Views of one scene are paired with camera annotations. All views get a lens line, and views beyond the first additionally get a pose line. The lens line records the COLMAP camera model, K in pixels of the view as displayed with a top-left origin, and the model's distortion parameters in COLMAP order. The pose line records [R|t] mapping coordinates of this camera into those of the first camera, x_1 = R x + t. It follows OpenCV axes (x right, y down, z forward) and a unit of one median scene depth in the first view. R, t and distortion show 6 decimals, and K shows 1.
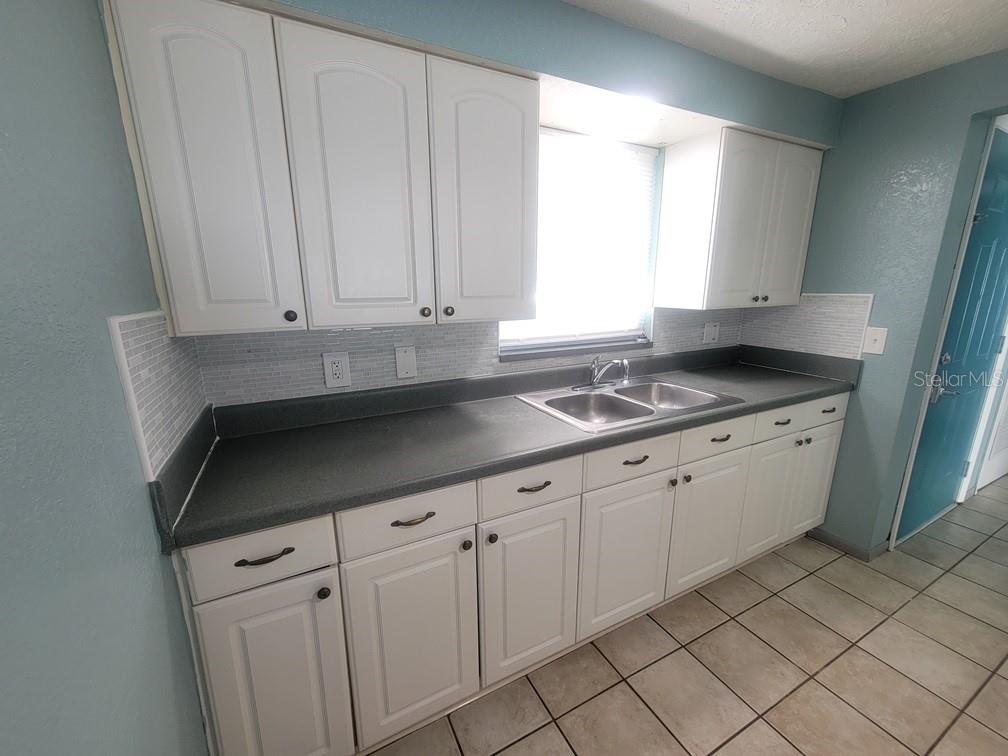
lens RADIAL K [[411.9, 0, 504.0], [0, 411.9, 379.8], [0, 0, 1]] dist [0.003825, -0.000283]
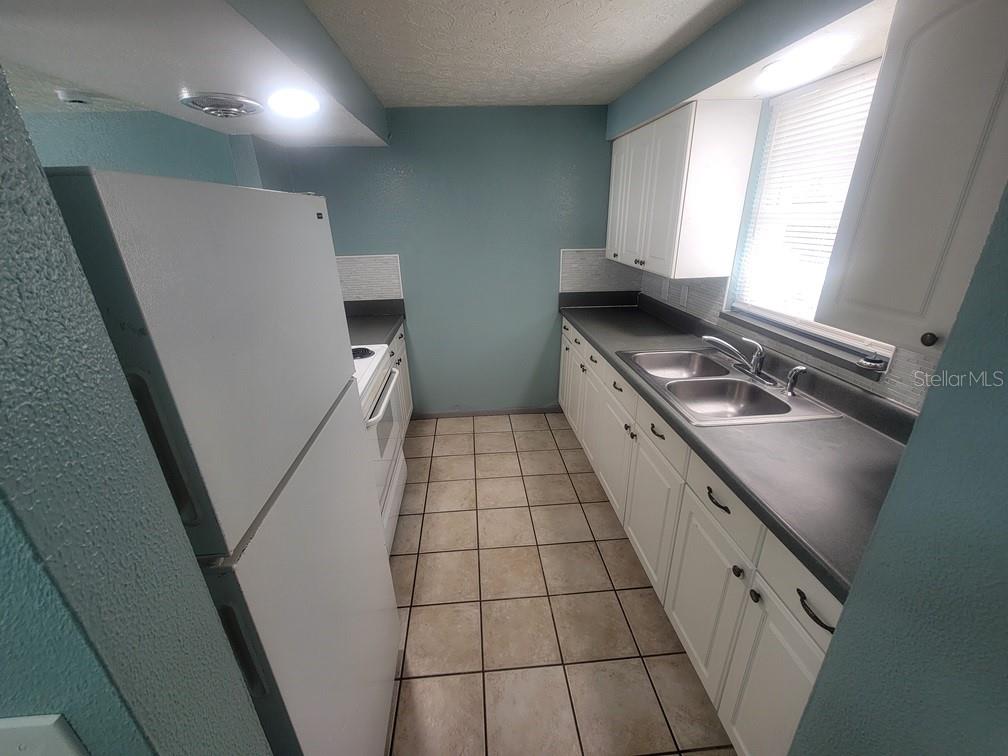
lens RADIAL K [[411.9, 0, 501.7], [0, 411.9, 380.2], [0, 0, 1]] dist [0.003825, -0.000283]
pose [[-0.384569, 0.346265, -0.855691, 1.550454], [-0.194935, 0.875611, 0.441934, -0.335621], [0.902279, 0.336759, -0.269234, 0.948445]]
